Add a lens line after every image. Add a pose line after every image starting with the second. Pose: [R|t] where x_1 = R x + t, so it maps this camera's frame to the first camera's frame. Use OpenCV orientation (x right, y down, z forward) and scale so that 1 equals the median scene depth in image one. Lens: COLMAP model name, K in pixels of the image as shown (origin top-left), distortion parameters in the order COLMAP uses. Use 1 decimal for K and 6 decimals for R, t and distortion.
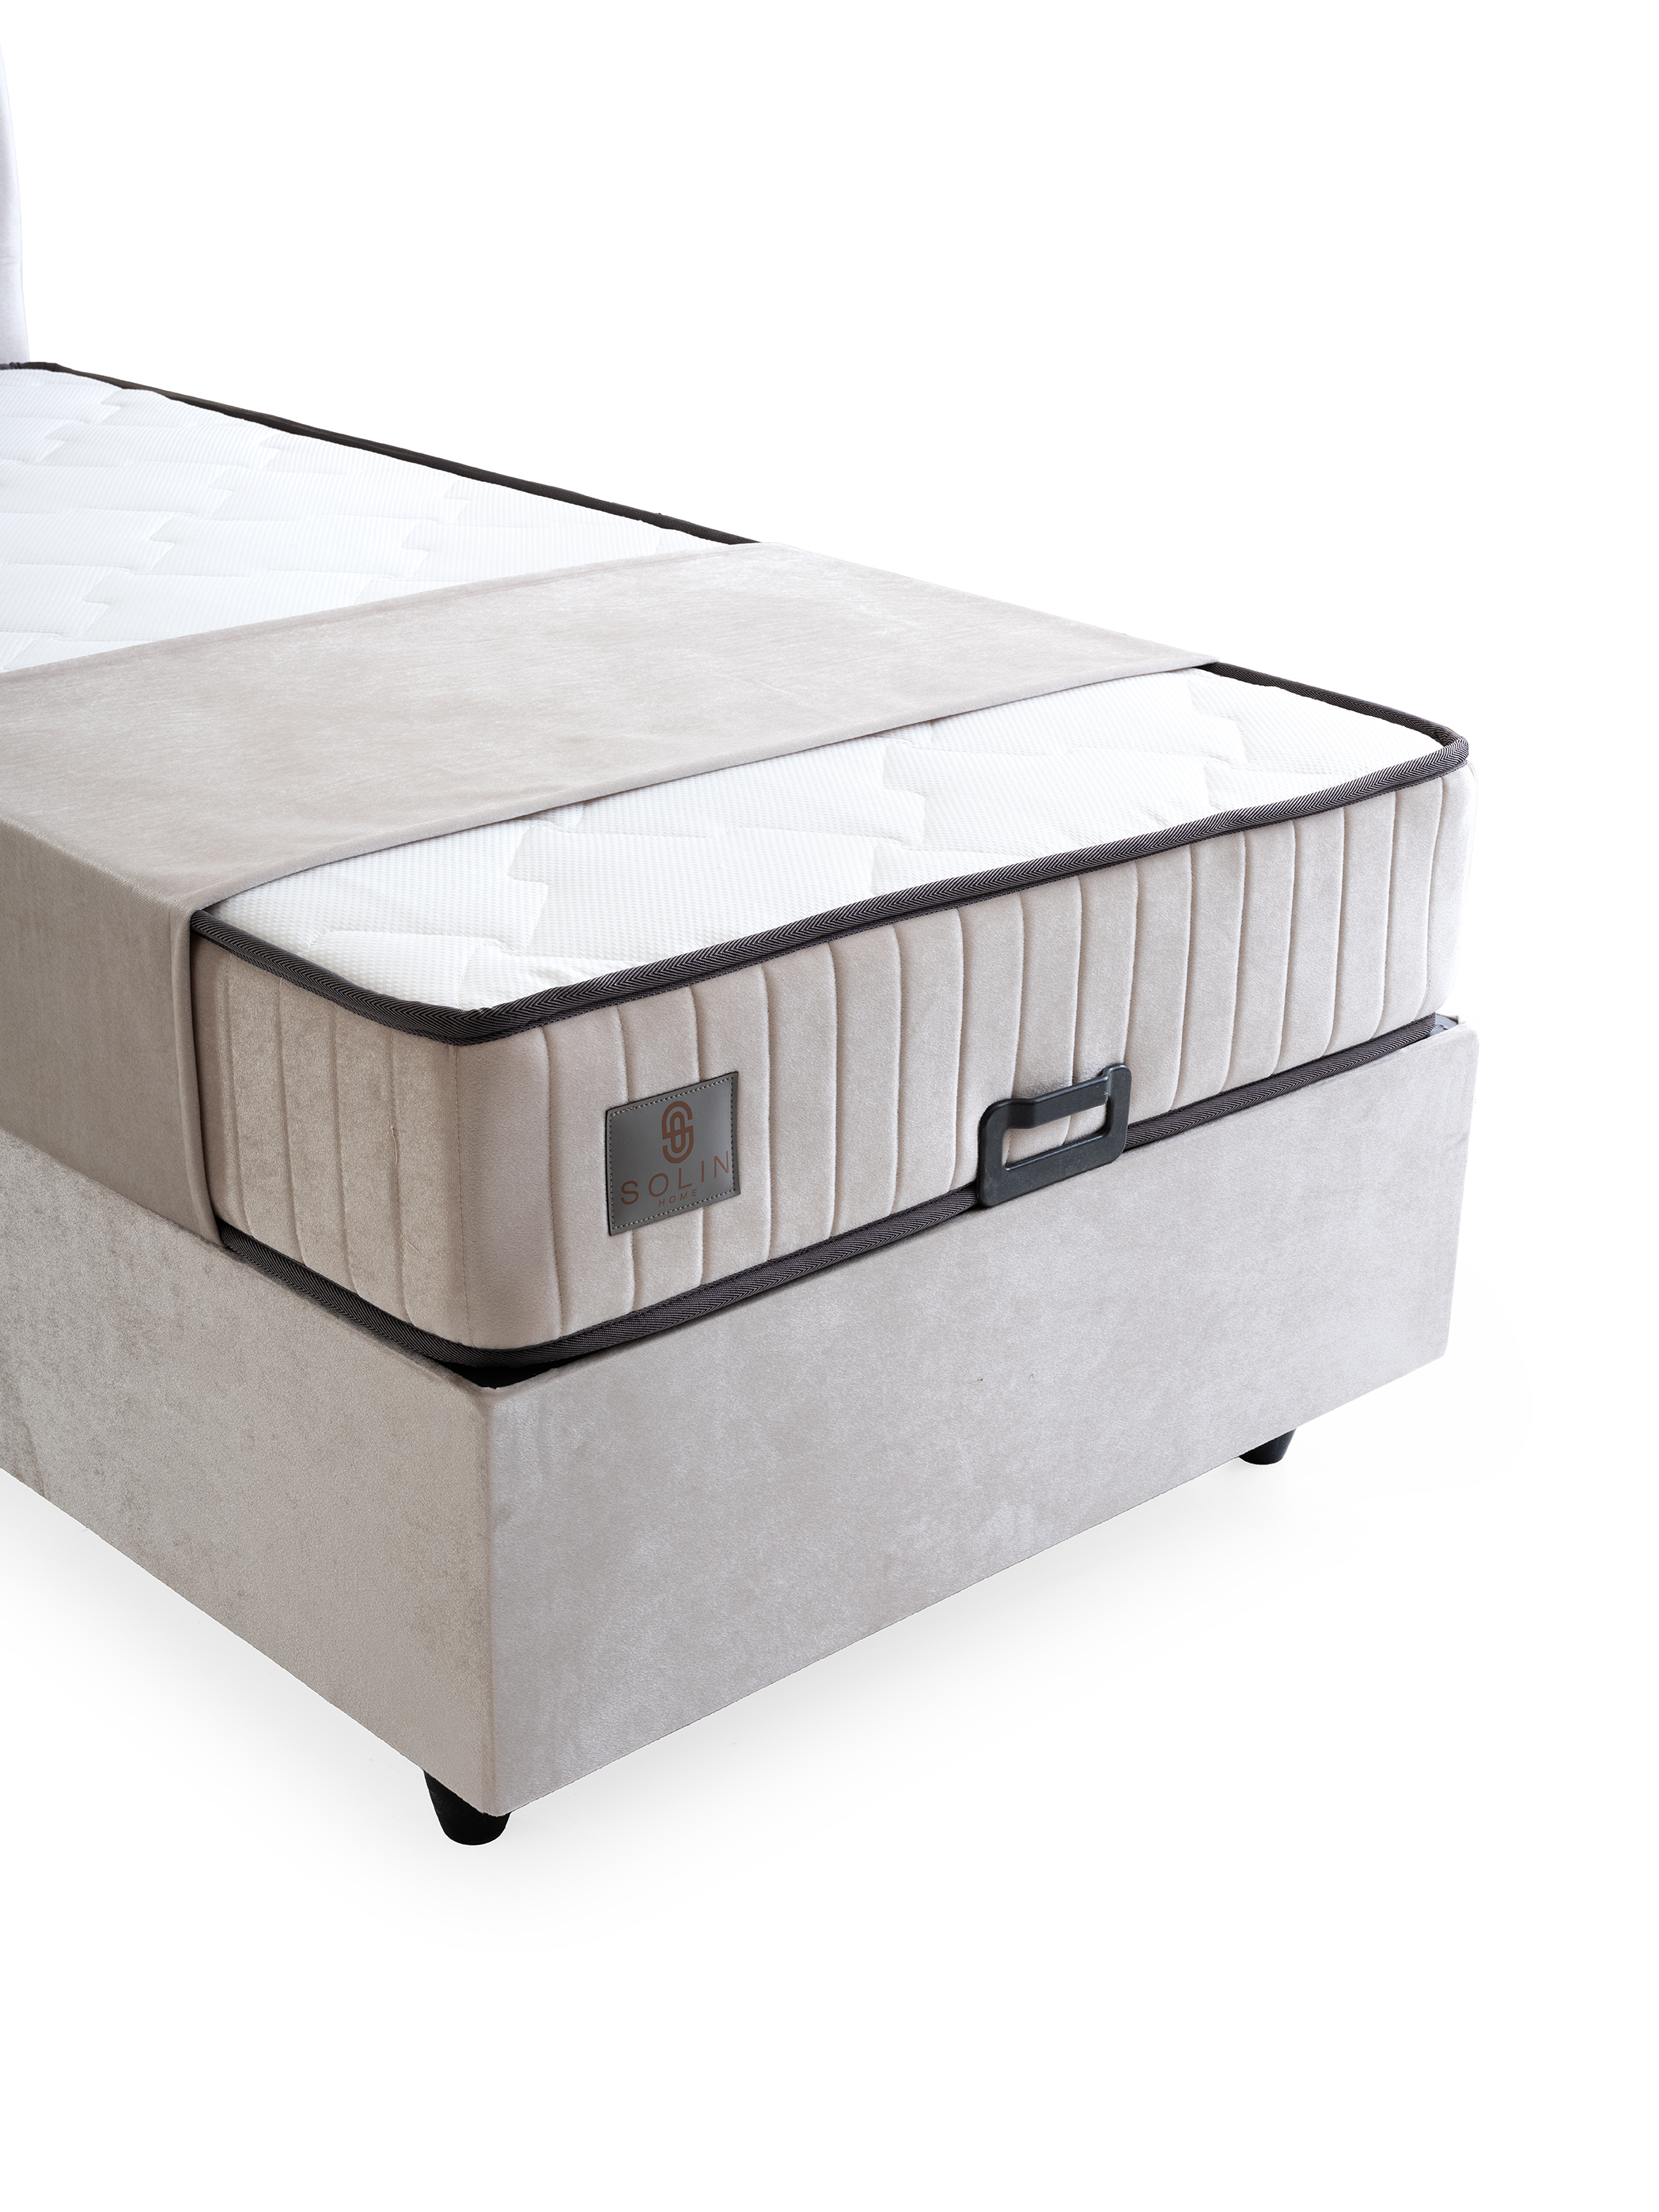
lens RADIAL K [[3149.4, 0, 814.3], [0, 3149.4, 1117.0], [0, 0, 1]] dist [0.010309, 0.000000]
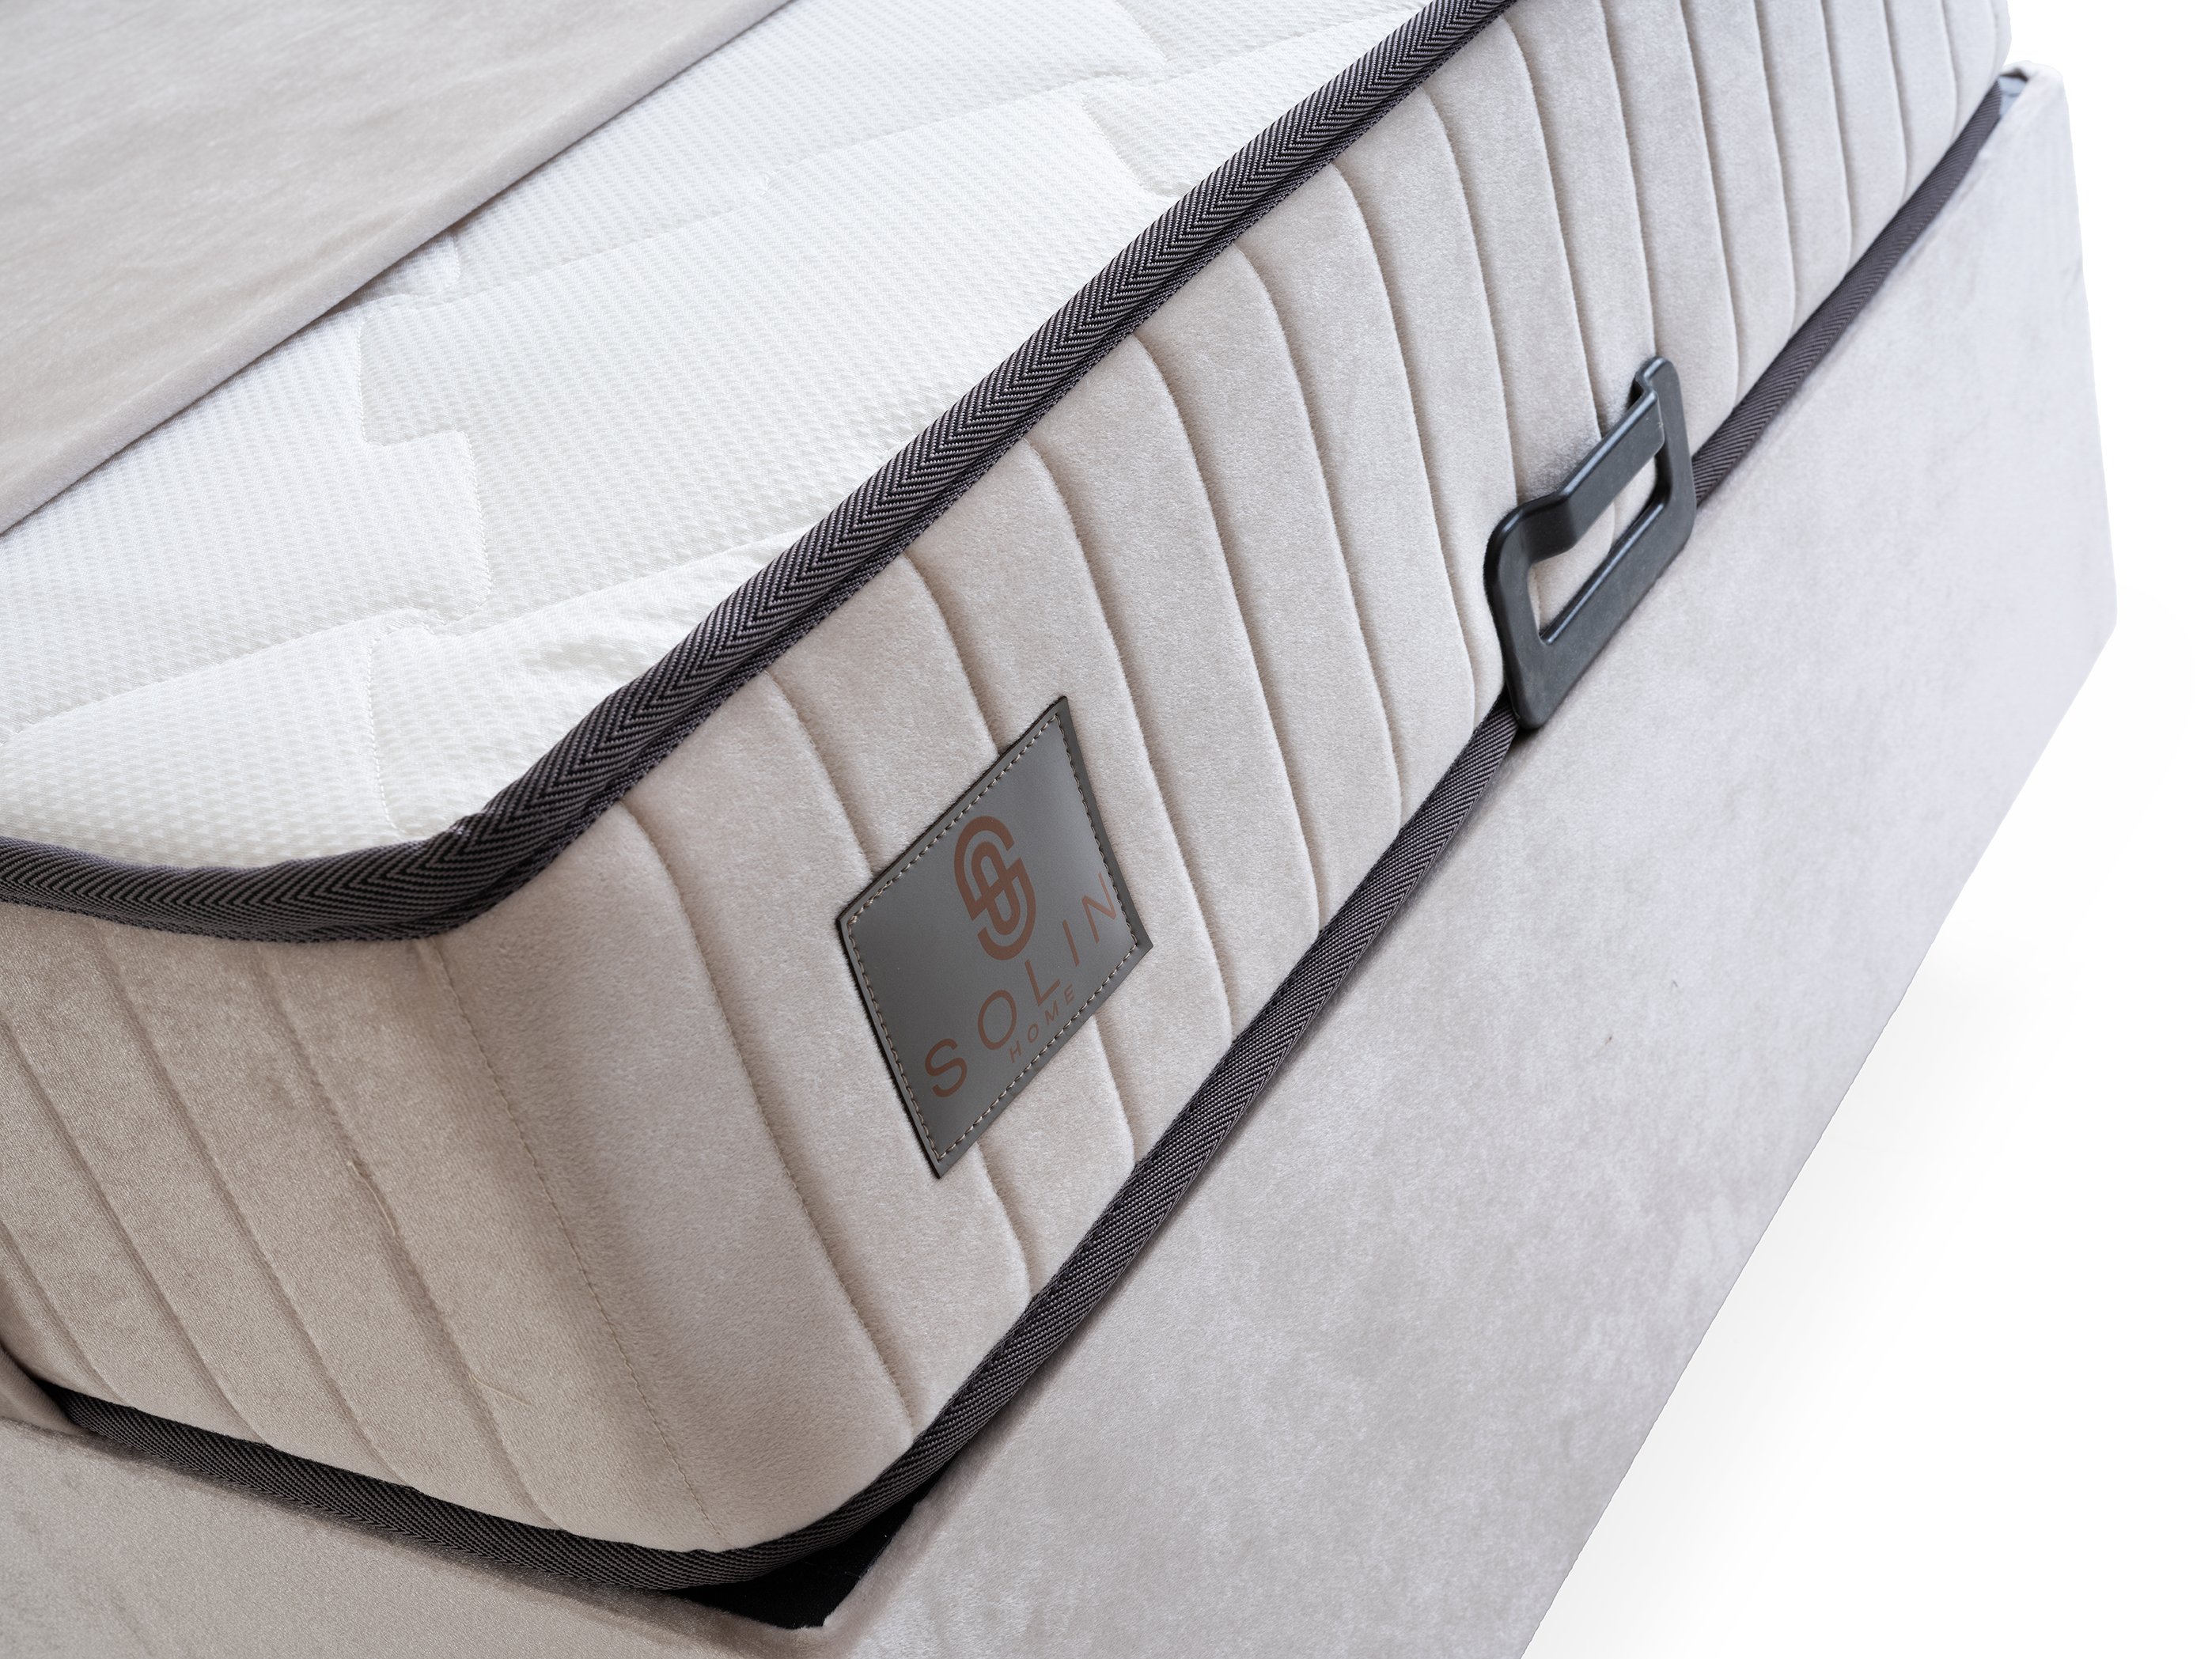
lens RADIAL K [[3149.4, 0, 1102.2], [0, 3149.4, 847.7], [0, 0, 1]] dist [0.010309, 0.000000]
pose [[0.928467, -0.362081, 0.082744, -0.057948], [0.347805, 0.925759, 0.148331, -0.052911], [-0.130309, -0.108942, 0.985470, 0.538144]]
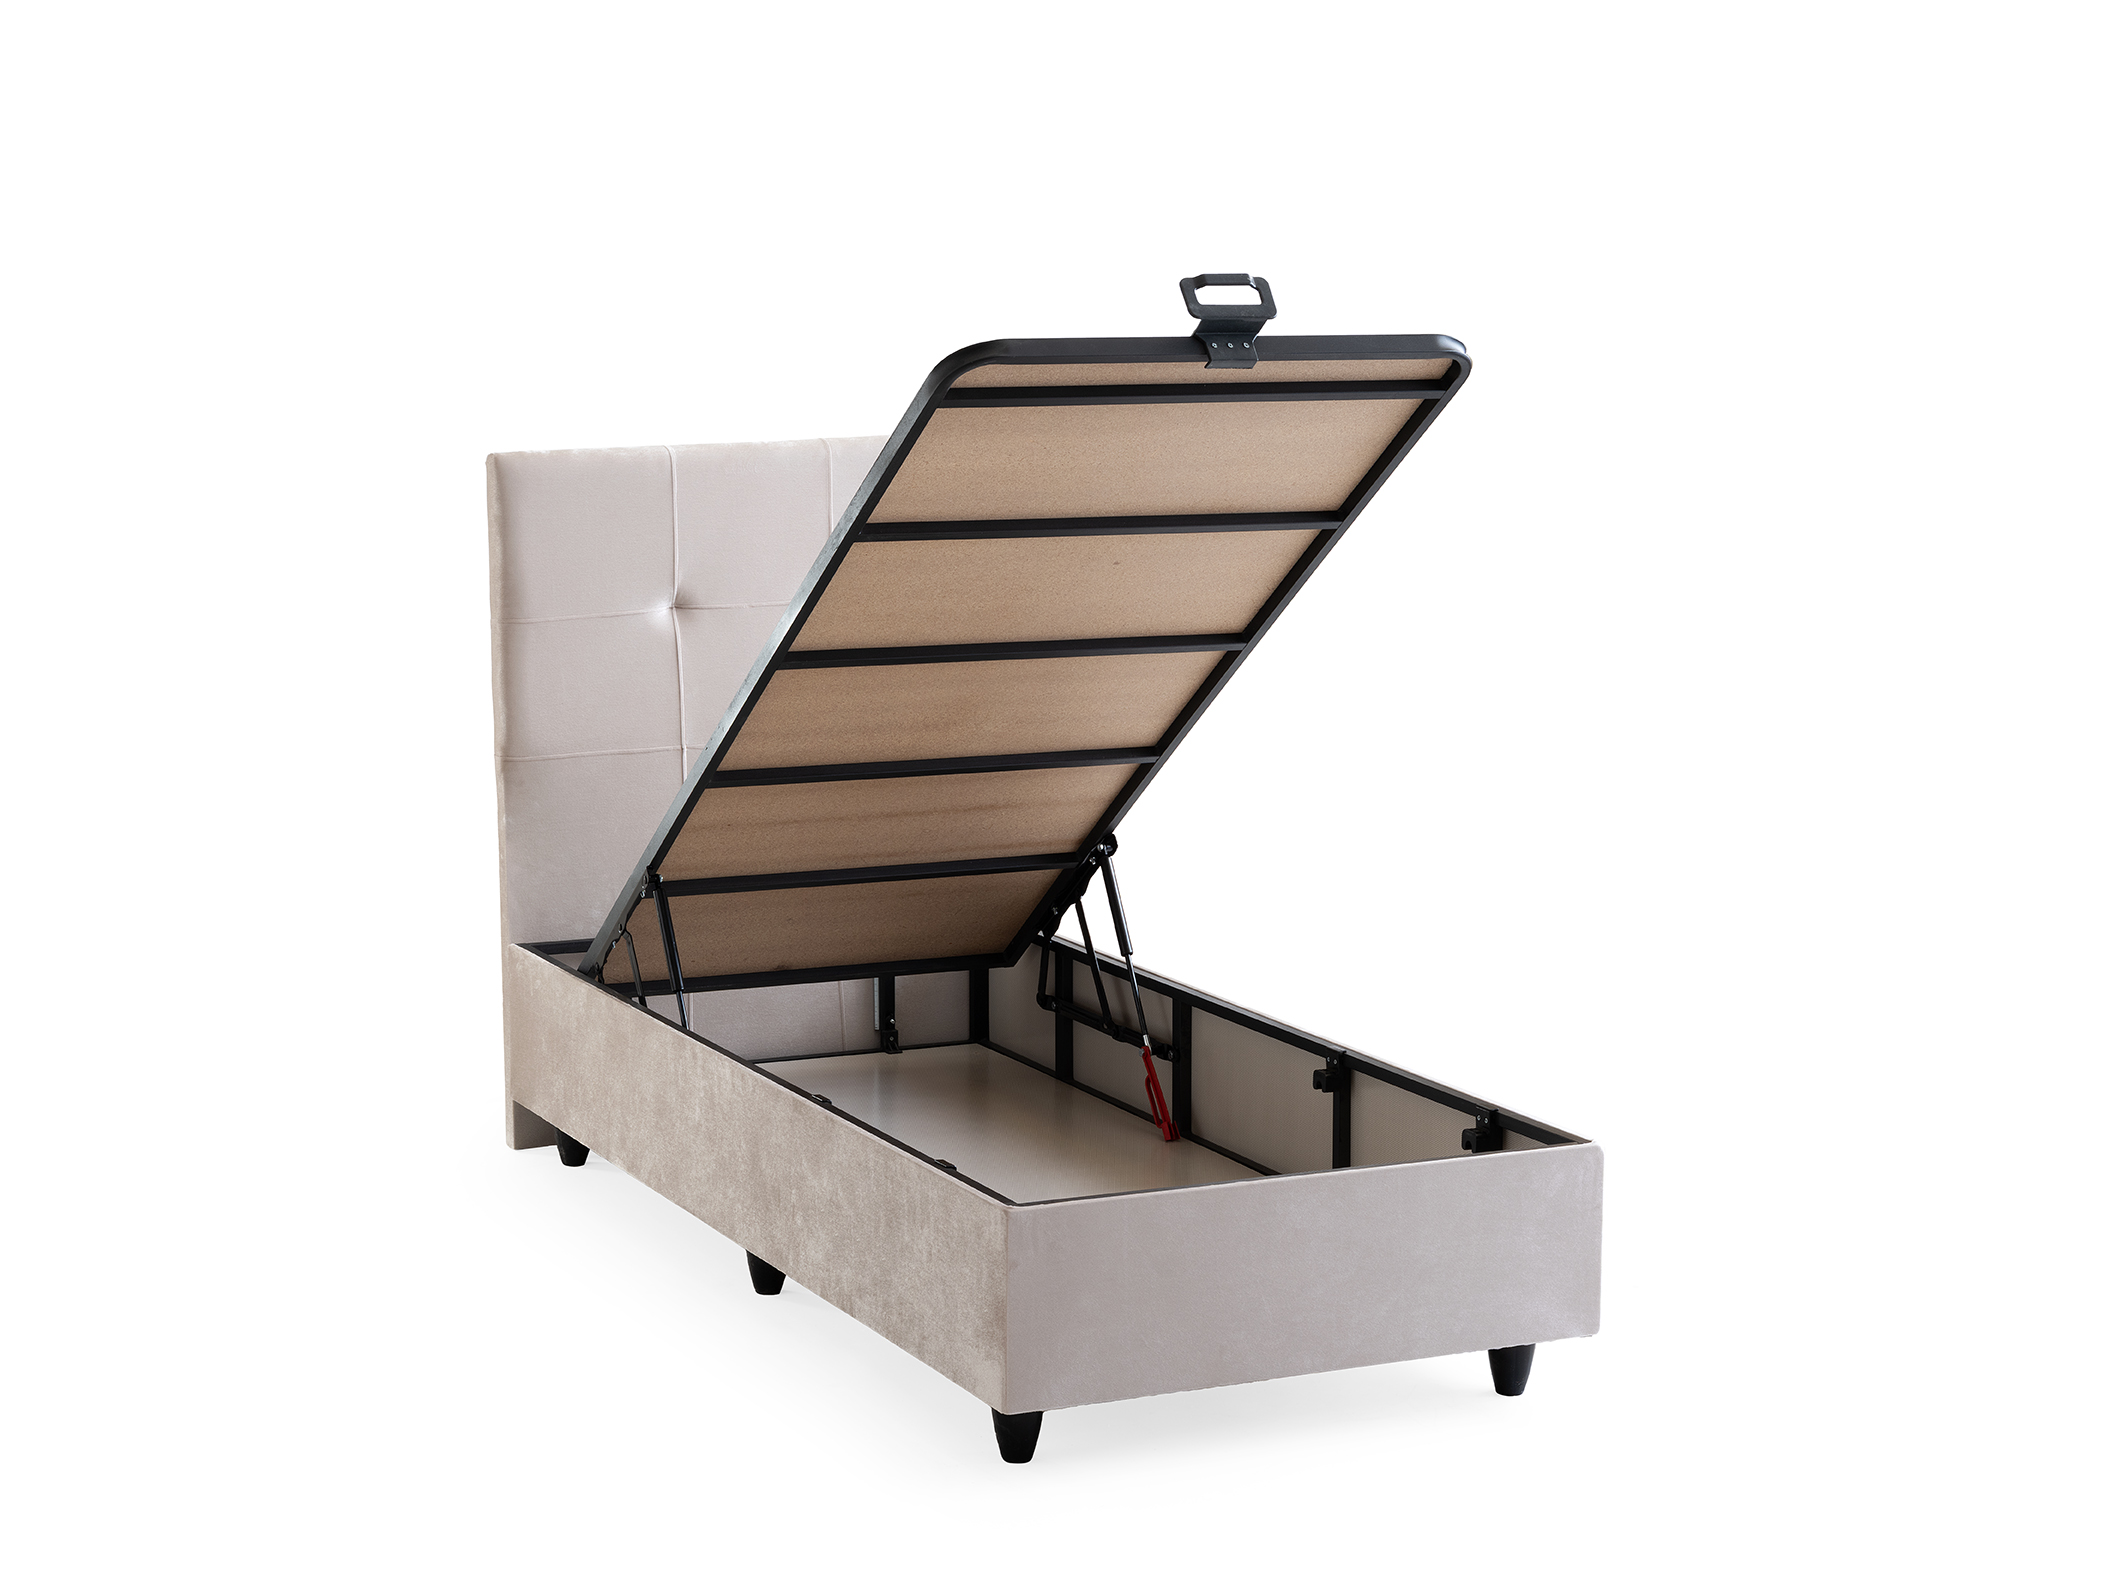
lens RADIAL K [[3836.3, 0, 981.5], [0, 3836.3, 664.9], [0, 0, 1]] dist [0.003240, 0.000000]
pose [[0.952872, 0.020518, -0.302677, 0.662933], [-0.102765, 0.960555, -0.258405, 0.398078], [0.285436, 0.277331, 0.917395, -1.574925]]
